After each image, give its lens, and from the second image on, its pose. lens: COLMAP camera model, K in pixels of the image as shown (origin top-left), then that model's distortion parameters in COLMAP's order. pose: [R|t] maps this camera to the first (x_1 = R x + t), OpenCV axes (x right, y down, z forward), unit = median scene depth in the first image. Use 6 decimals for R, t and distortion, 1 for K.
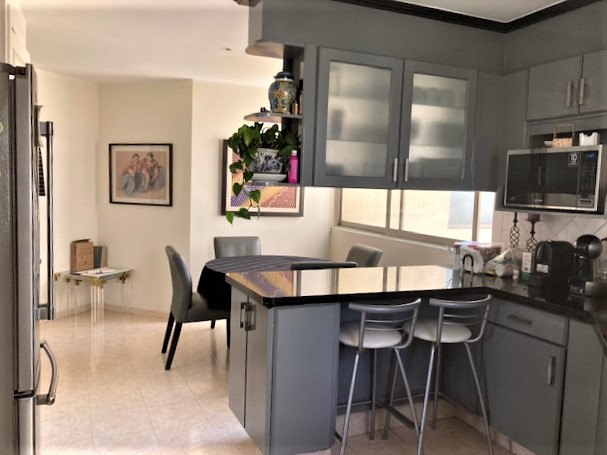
lens RADIAL K [[493.6, 0, 299.2], [0, 493.6, 229.3], [0, 0, 1]] dist [0.044210, -0.054974]
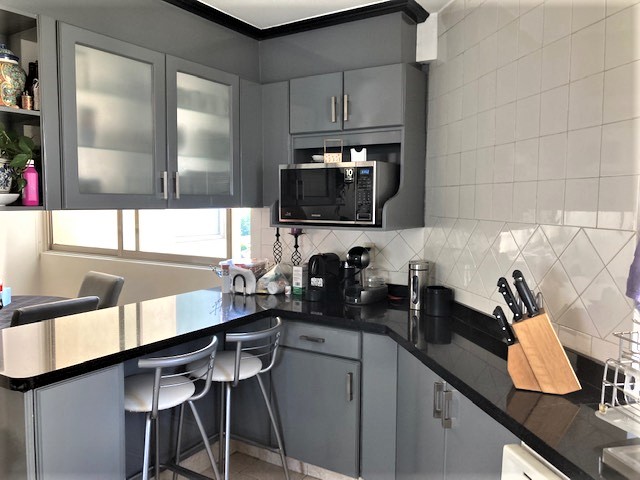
lens RADIAL K [[520.4, 0, 315.5], [0, 520.4, 241.9], [0, 0, 1]] dist [0.044210, -0.054974]
pose [[0.835931, -0.070691, 0.544262, -0.080029], [0.071039, 0.997265, 0.020419, -0.024817], [-0.544217, 0.021595, 0.838667, 0.124545]]
